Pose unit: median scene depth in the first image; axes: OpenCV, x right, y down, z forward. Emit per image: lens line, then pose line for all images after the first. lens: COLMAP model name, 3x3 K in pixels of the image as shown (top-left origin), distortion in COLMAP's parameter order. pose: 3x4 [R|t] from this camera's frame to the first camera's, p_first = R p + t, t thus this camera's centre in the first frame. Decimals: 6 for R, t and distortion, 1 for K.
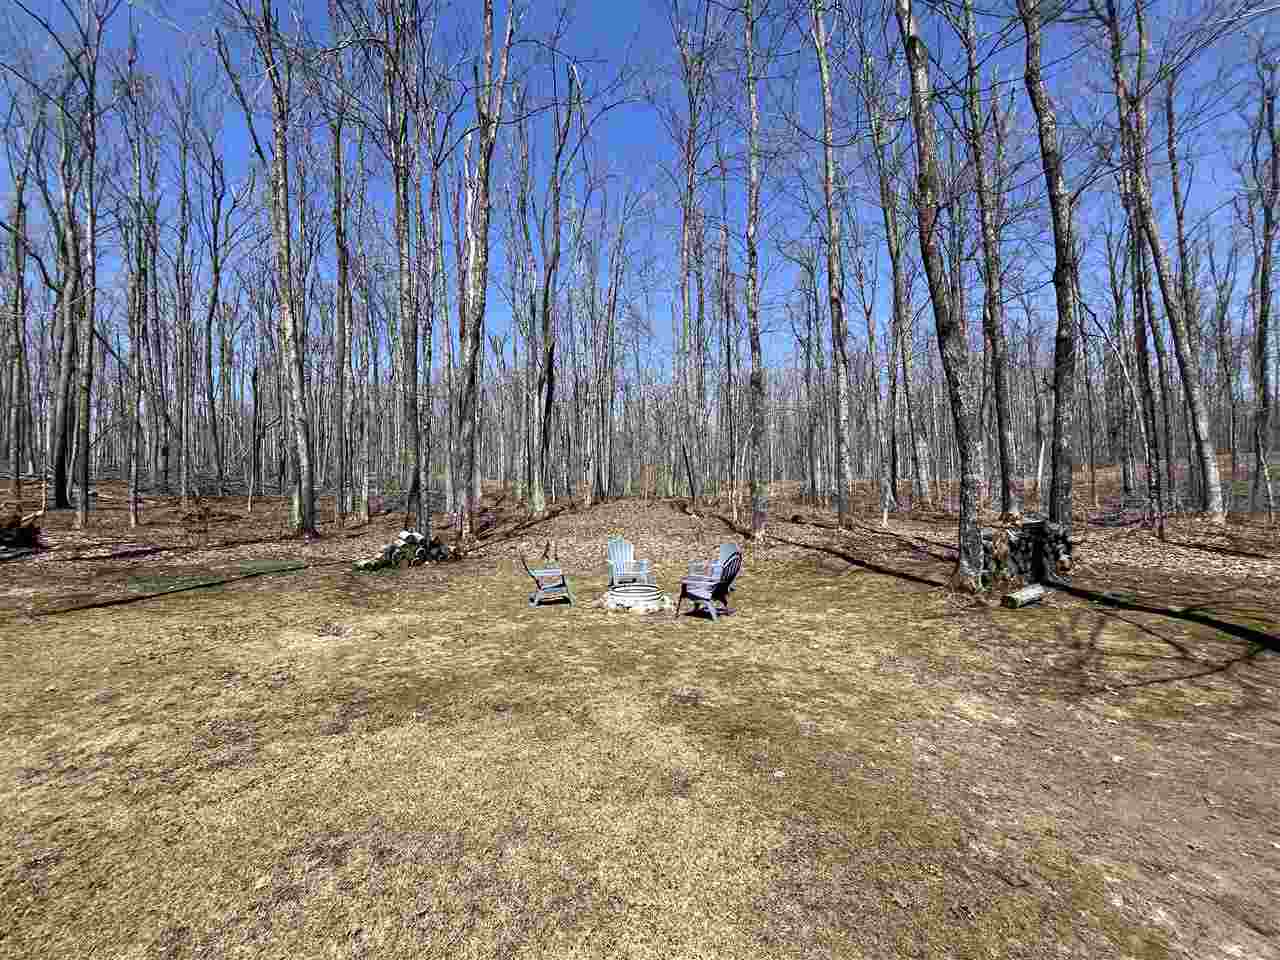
lens RADIAL K [[519.3, 0, 637.0], [0, 519.3, 480.8], [0, 0, 1]] dist [-0.001726, -0.000340]
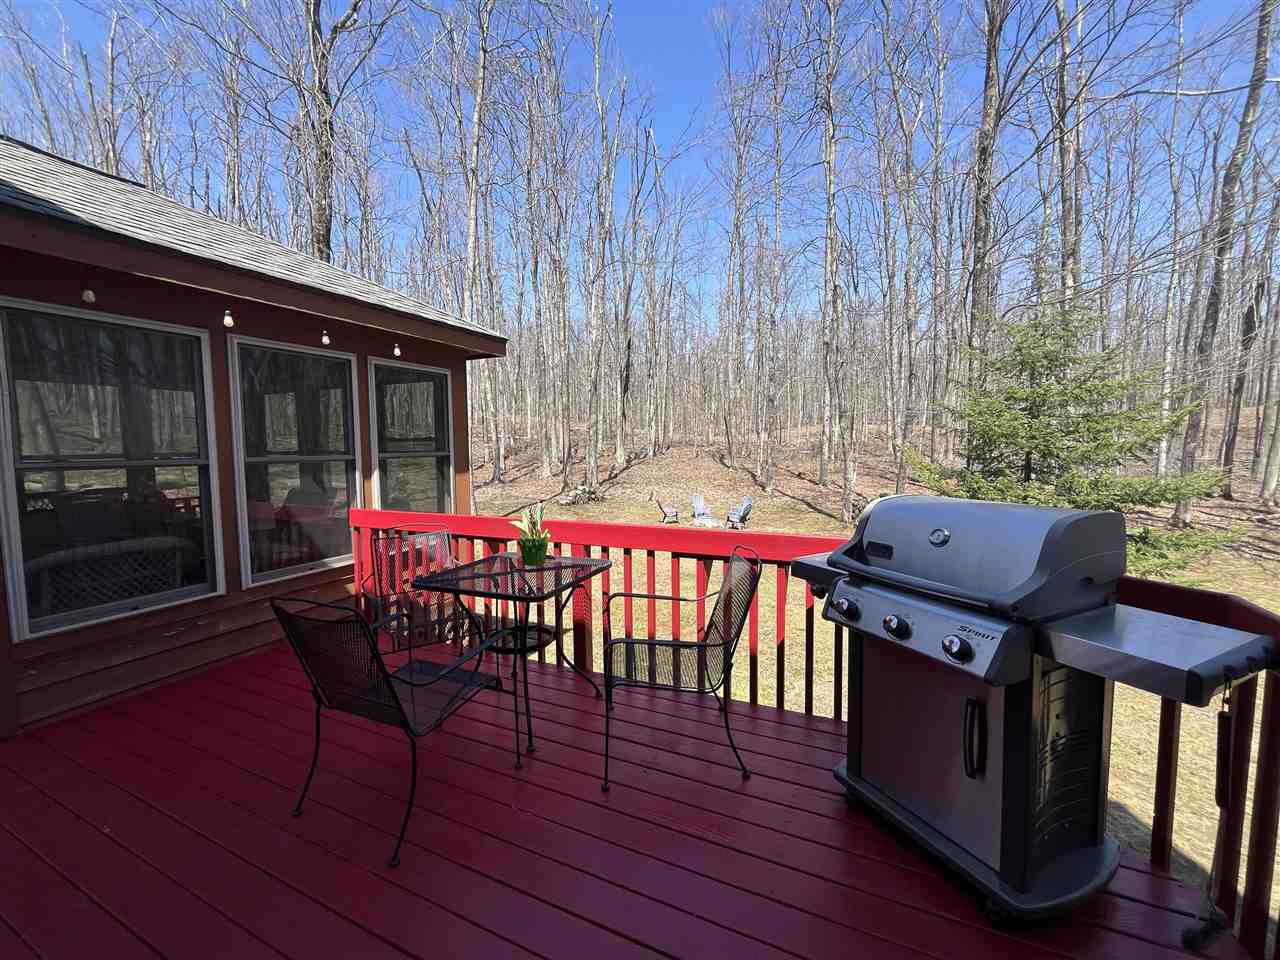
lens RADIAL K [[519.3, 0, 637.0], [0, 519.3, 480.8], [0, 0, 1]] dist [-0.001726, -0.000340]
pose [[0.997799, 0.018994, -0.063527, -0.080661], [-0.010471, 0.991208, 0.131901, -0.123976], [0.065474, -0.130945, 0.989225, -0.621845]]
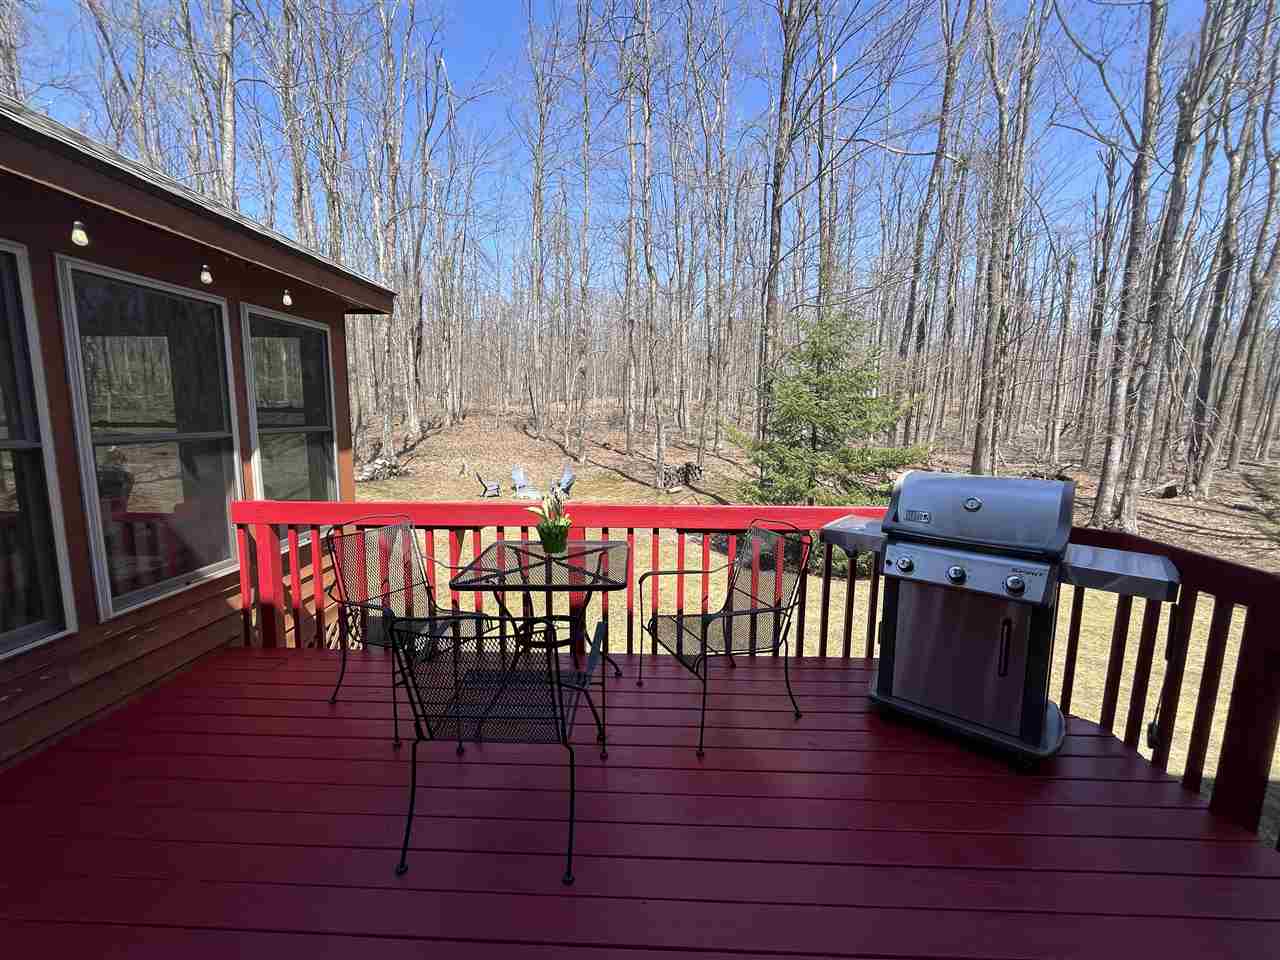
lens RADIAL K [[519.3, 0, 637.0], [0, 519.3, 480.8], [0, 0, 1]] dist [-0.001726, -0.000340]
pose [[0.943609, -0.010791, 0.330886, -0.148890], [-0.050803, 0.982911, 0.176934, -0.125290], [-0.327140, -0.183767, 0.926935, -0.612992]]
